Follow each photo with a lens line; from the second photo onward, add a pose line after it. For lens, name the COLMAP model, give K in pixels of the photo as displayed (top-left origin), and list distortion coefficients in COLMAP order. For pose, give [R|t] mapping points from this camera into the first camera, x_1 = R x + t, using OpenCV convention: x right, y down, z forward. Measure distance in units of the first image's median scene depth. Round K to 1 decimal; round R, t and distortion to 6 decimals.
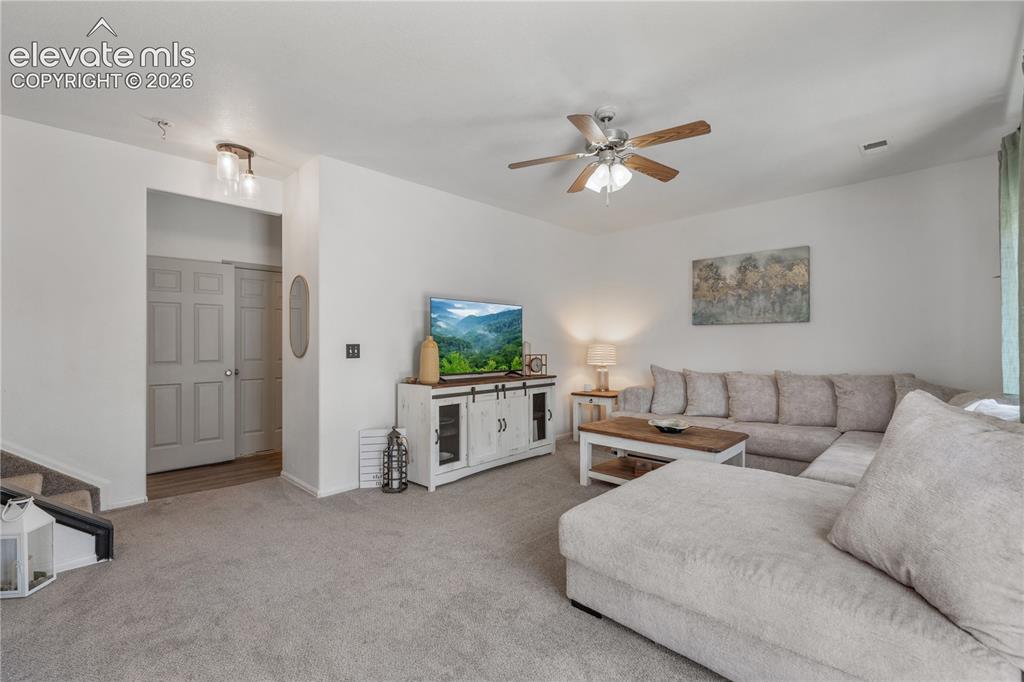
lens RADIAL K [[457.8, 0, 509.9], [0, 457.8, 342.3], [0, 0, 1]] dist [0.001921, -0.001381]
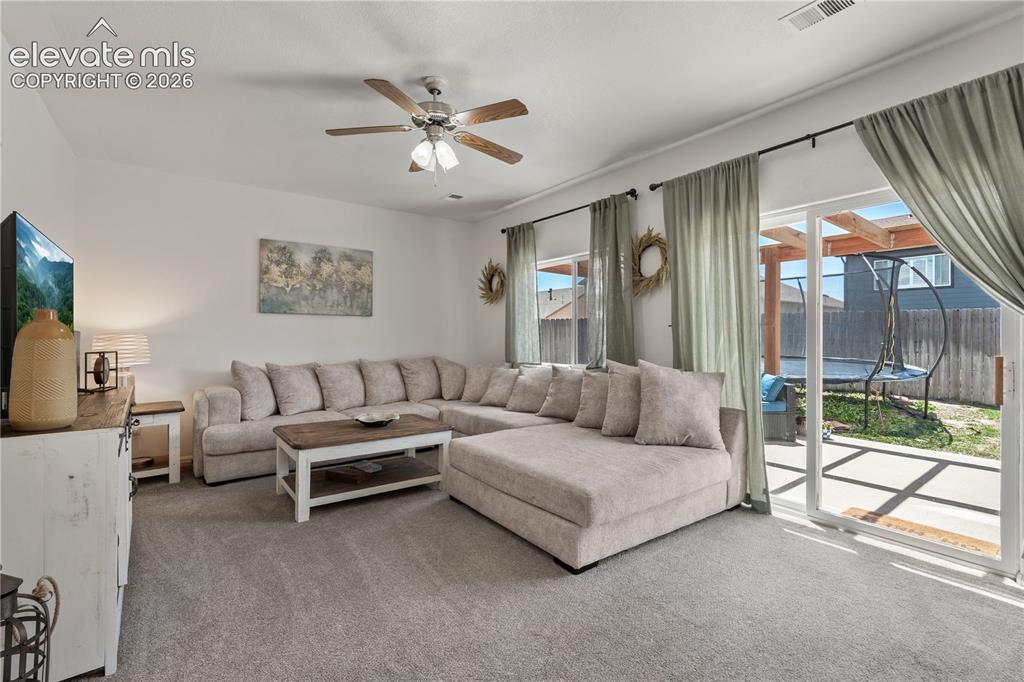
lens RADIAL K [[457.8, 0, 513.1], [0, 457.8, 335.4], [0, 0, 1]] dist [0.001921, -0.001381]
pose [[0.147724, 0.004467, 0.989019, -0.439527], [-0.007890, 0.999963, -0.003338, 0.005233], [-0.988997, -0.007311, 0.147754, 0.452743]]
